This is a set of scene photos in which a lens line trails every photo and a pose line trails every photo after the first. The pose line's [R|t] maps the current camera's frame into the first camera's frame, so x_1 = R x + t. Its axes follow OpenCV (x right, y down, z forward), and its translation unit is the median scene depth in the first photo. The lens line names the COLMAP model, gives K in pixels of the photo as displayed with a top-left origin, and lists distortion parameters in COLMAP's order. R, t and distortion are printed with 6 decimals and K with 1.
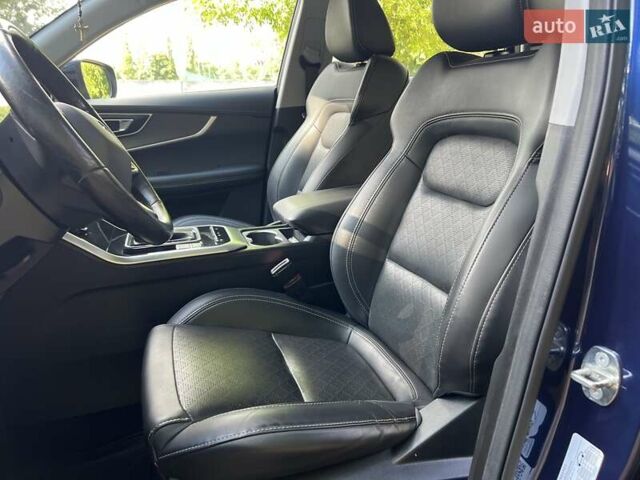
lens RADIAL K [[481.6, 0, 318.2], [0, 481.6, 236.8], [0, 0, 1]] dist [0.053620, -0.059124]
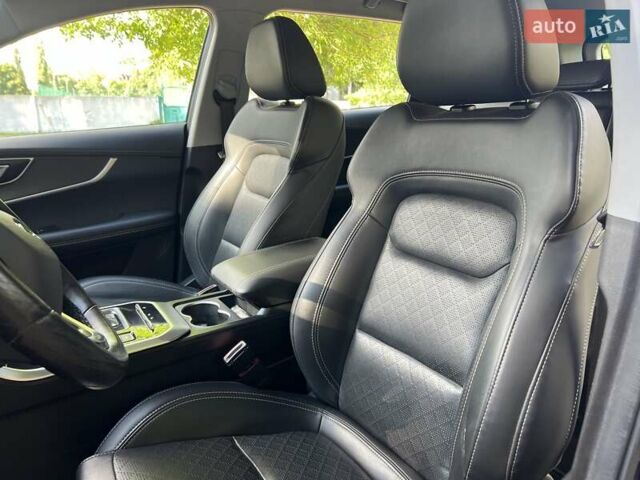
lens RADIAL K [[481.6, 0, 323.6], [0, 481.6, 239.3], [0, 0, 1]] dist [0.053620, -0.059124]
pose [[0.967046, -0.059091, 0.247651, -0.119513], [0.066007, 0.997625, -0.019708, -0.099899], [-0.245898, 0.035405, 0.968649, 0.133769]]
